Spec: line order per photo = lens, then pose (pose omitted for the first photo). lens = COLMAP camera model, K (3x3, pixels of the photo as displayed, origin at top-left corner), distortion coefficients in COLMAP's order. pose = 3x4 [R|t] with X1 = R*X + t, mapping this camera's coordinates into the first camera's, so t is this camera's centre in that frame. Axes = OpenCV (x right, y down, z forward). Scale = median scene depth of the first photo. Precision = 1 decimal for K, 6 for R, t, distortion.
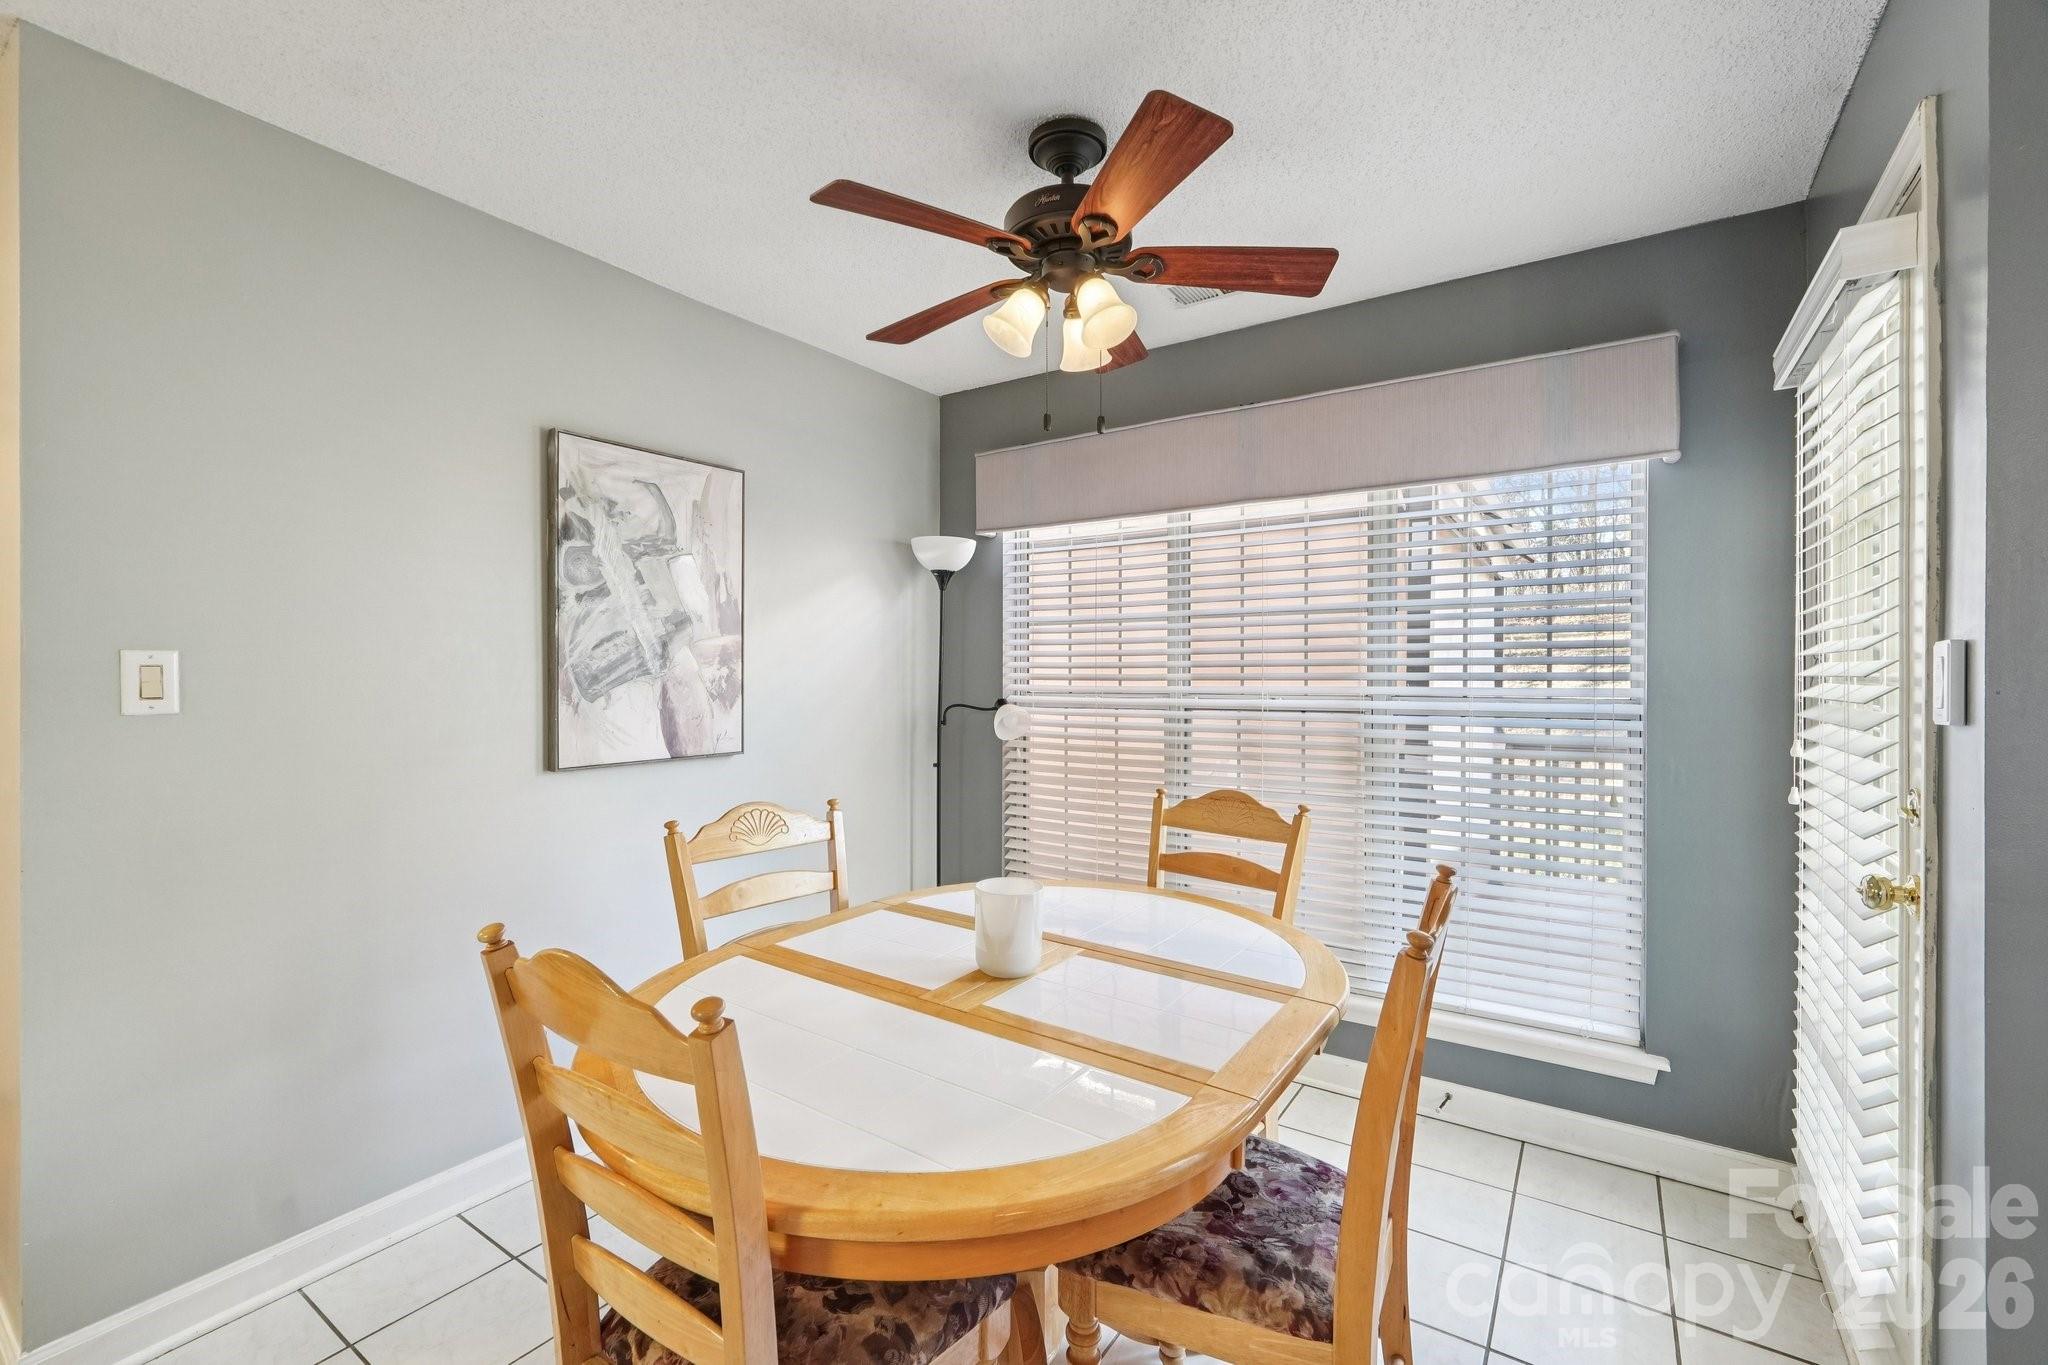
lens RADIAL K [[870.4, 0, 1029.3], [0, 870.4, 676.4], [0, 0, 1]] dist [-0.000621, 0.000021]
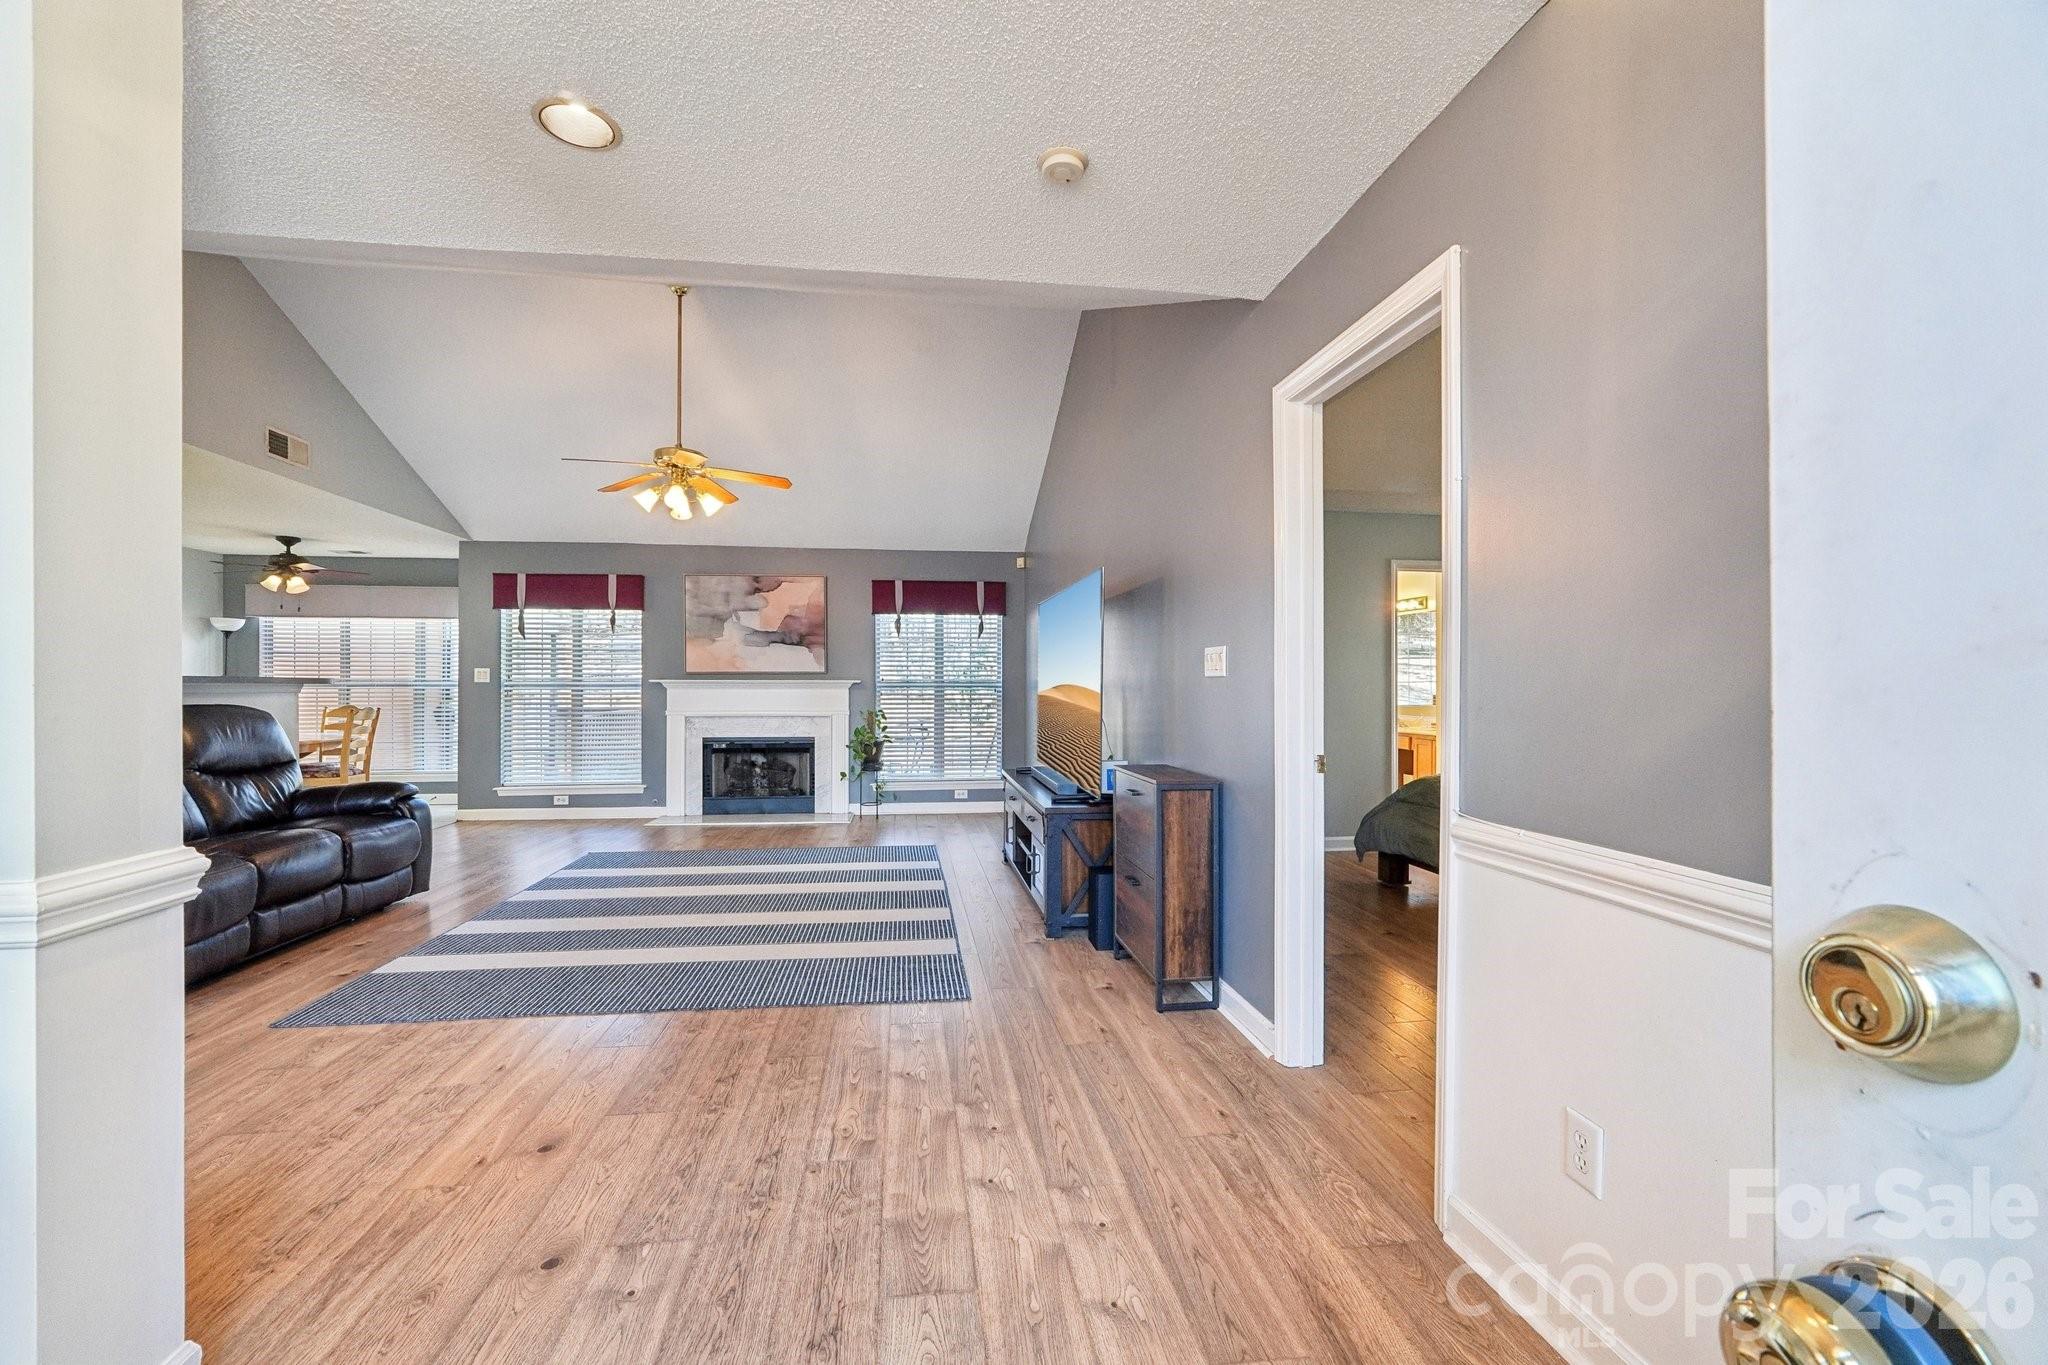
lens RADIAL K [[870.4, 0, 1029.3], [0, 870.4, 676.4], [0, 0, 1]] dist [-0.000621, 0.000021]
pose [[0.748337, -0.002425, 0.663315, -0.034707], [0.002161, 0.999997, 0.001218, 0.008794], [-0.663315, 0.000522, 0.748340, -2.400051]]
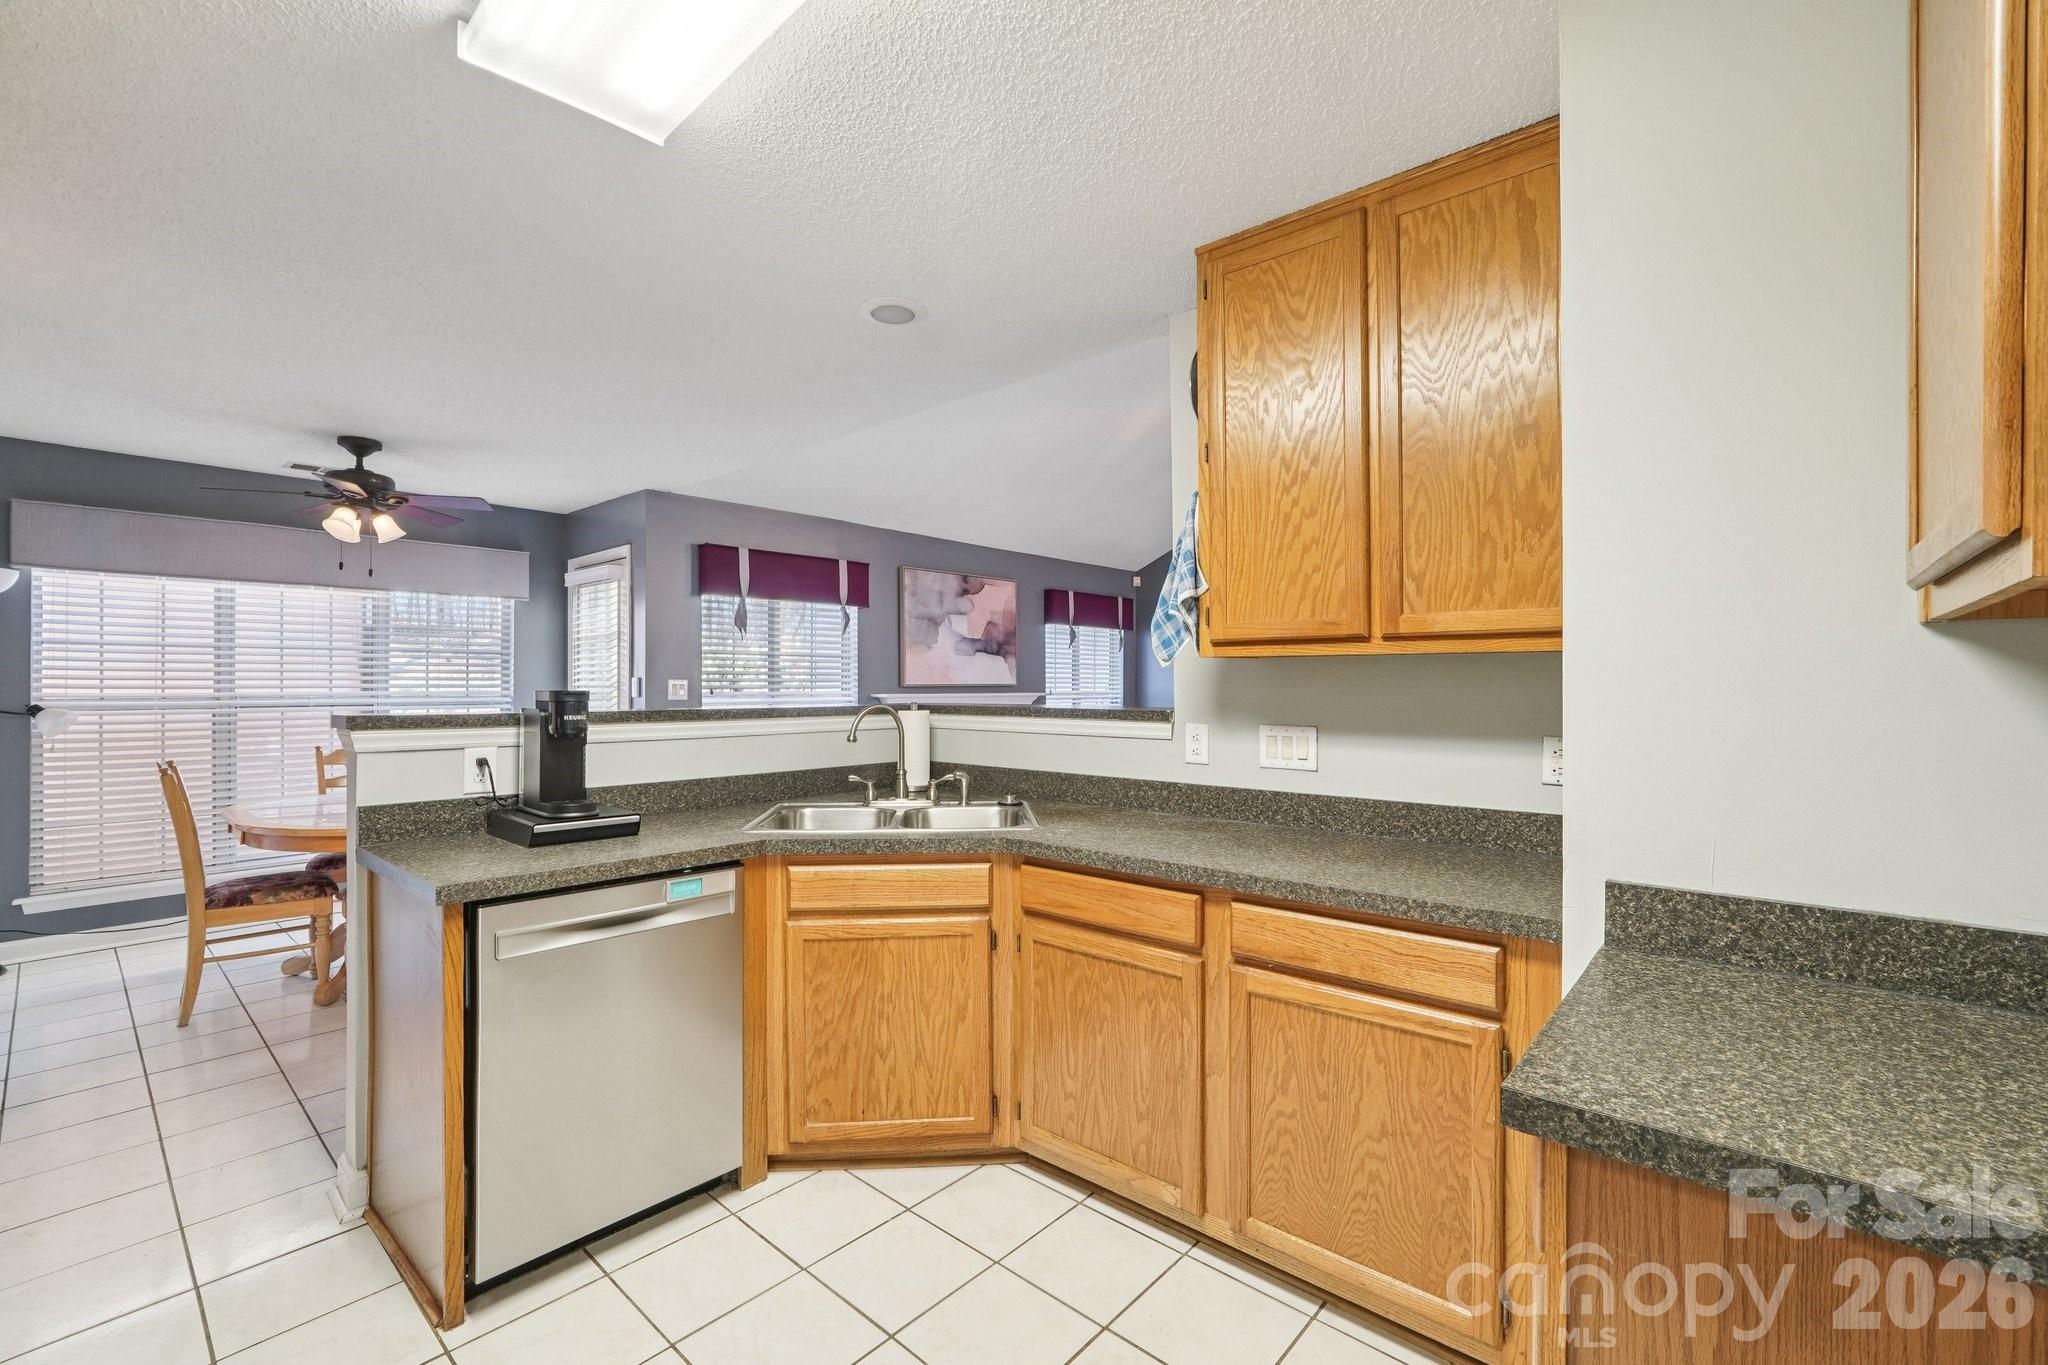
lens RADIAL K [[870.4, 0, 1029.3], [0, 870.4, 676.4], [0, 0, 1]] dist [-0.000621, 0.000021]
pose [[0.137504, 0.005656, 0.990485, -1.077660], [-0.001143, 0.999984, -0.005551, -0.009183], [-0.990501, -0.000369, 0.137509, -0.559633]]
